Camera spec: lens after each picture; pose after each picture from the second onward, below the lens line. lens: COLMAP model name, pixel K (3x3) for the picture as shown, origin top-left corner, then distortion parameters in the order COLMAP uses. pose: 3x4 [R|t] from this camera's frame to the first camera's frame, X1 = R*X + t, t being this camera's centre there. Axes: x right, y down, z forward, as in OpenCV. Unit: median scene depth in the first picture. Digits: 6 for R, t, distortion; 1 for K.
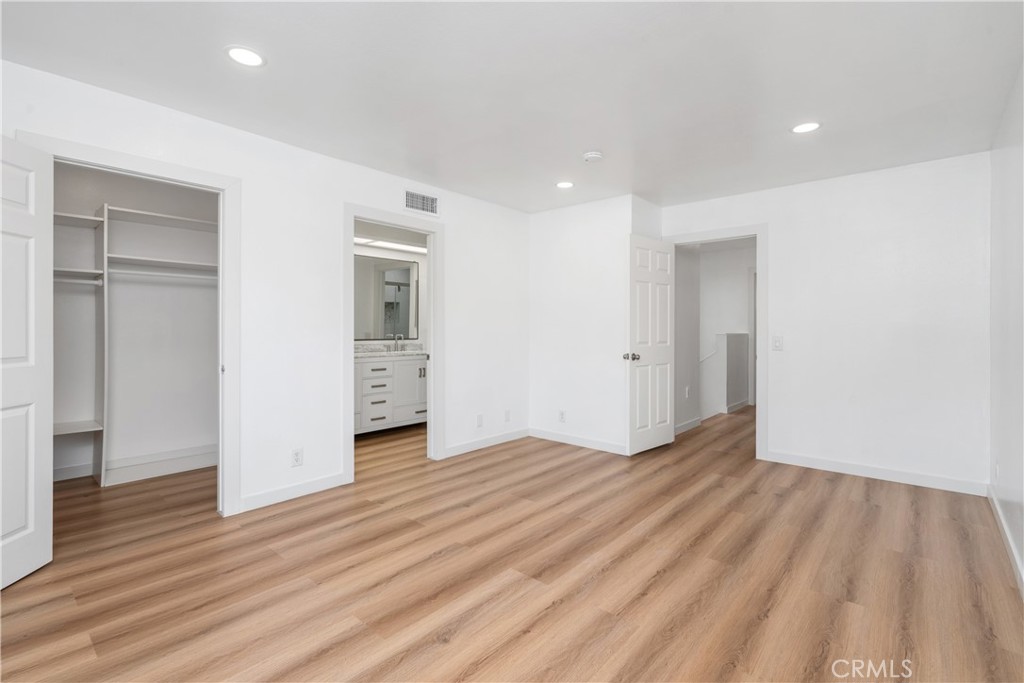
lens RADIAL K [[467.5, 0, 504.9], [0, 467.5, 334.9], [0, 0, 1]] dist [-0.003121, 0.000422]
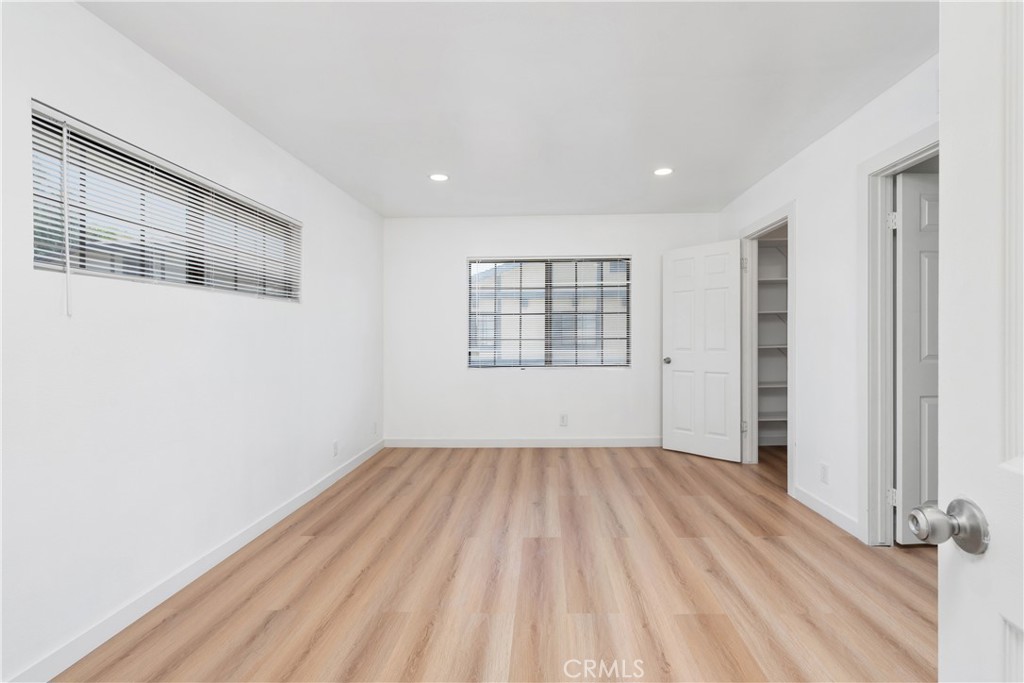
lens RADIAL K [[467.5, 0, 504.9], [0, 467.5, 334.9], [0, 0, 1]] dist [-0.003121, 0.000422]
pose [[-0.797896, 0.004400, -0.602779, 0.667954], [0.001854, 0.999987, 0.004846, -0.018844], [0.602793, 0.002749, -0.797893, 1.475356]]
